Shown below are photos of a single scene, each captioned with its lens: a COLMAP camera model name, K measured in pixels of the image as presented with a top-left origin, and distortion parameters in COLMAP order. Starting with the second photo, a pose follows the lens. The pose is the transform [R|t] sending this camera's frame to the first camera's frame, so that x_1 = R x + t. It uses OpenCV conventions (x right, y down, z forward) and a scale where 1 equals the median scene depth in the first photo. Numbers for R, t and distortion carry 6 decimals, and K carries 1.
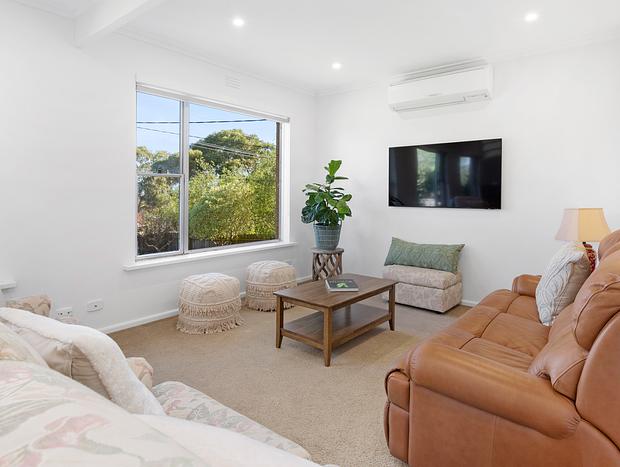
lens RADIAL K [[380.0, 0, 310.0], [0, 380.0, 233.5], [0, 0, 1]] dist [0.001583, 0.000509]
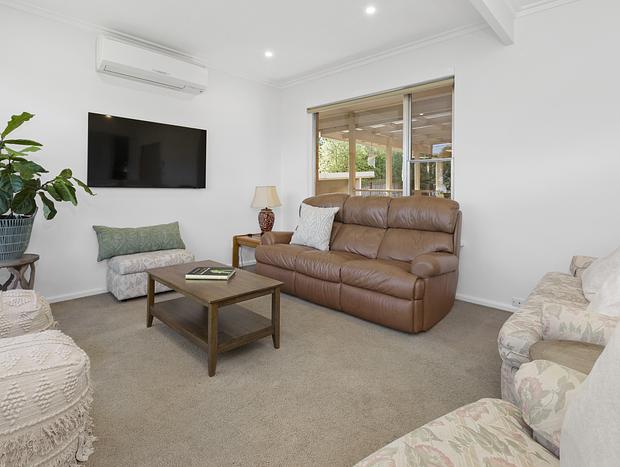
lens RADIAL K [[328.6, 0, 310.0], [0, 328.6, 233.5], [0, 0, 1]] dist [-0.003856, -0.001010]
pose [[0.070818, -0.146713, 0.986641, -0.539467], [0.087346, 0.986237, 0.140383, -0.040340], [-0.993658, 0.076238, 0.082658, 0.588148]]
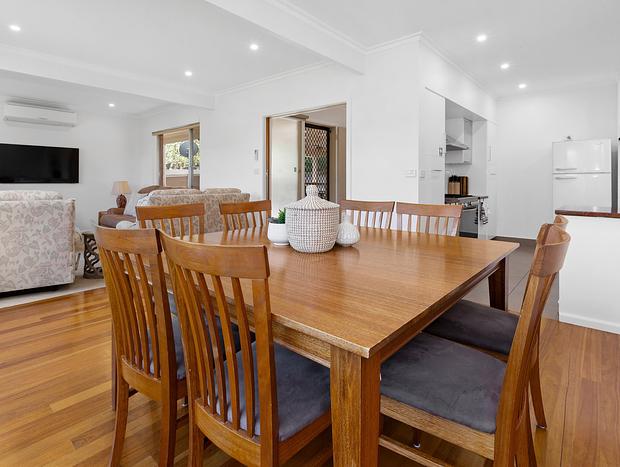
lens RADIAL K [[328.6, 0, 310.0], [0, 328.6, 233.5], [0, 0, 1]] dist [-0.003856, -0.001010]
pose [[0.024357, -0.162811, 0.986357, -1.240635], [0.091400, 0.982880, 0.159980, 0.032173], [-0.995516, 0.086256, 0.038821, -0.255920]]
